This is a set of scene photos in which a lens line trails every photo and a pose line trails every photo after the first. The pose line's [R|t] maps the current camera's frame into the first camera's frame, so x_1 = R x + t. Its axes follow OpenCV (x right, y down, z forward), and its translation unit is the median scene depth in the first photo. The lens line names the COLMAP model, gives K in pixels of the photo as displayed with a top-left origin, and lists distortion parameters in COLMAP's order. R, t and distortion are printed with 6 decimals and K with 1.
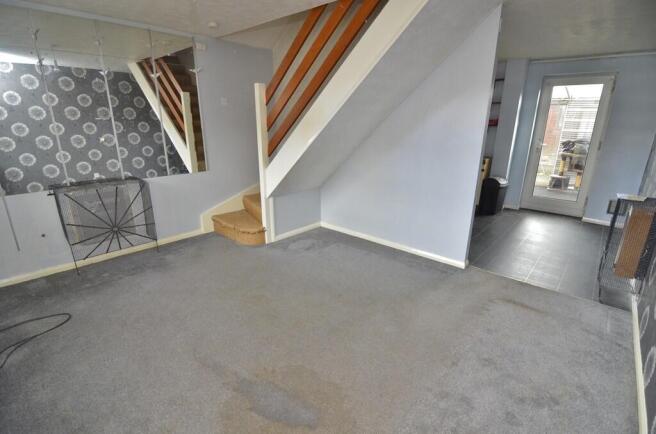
lens RADIAL K [[313.3, 0, 328.0], [0, 313.3, 217.0], [0, 0, 1]] dist [-0.004714, -0.001111]
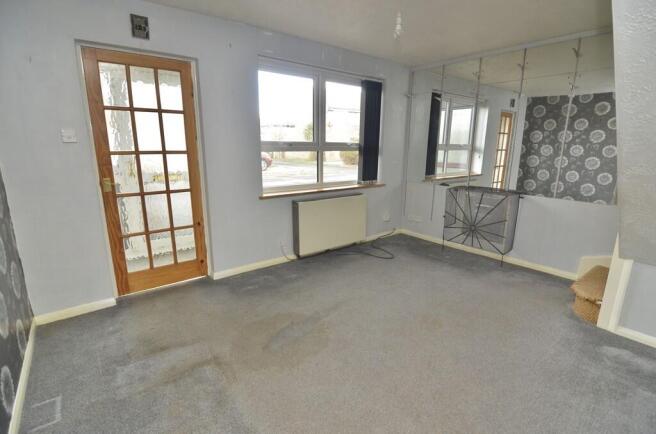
lens RADIAL K [[291.2, 0, 328.3], [0, 291.2, 209.2], [0, 0, 1]] dist [0.000995, -0.000043]
pose [[-0.142403, 0.198530, -0.969694, 0.475675], [-0.290993, 0.927989, 0.232724, -0.132233], [0.946068, 0.315315, -0.074378, 0.526732]]
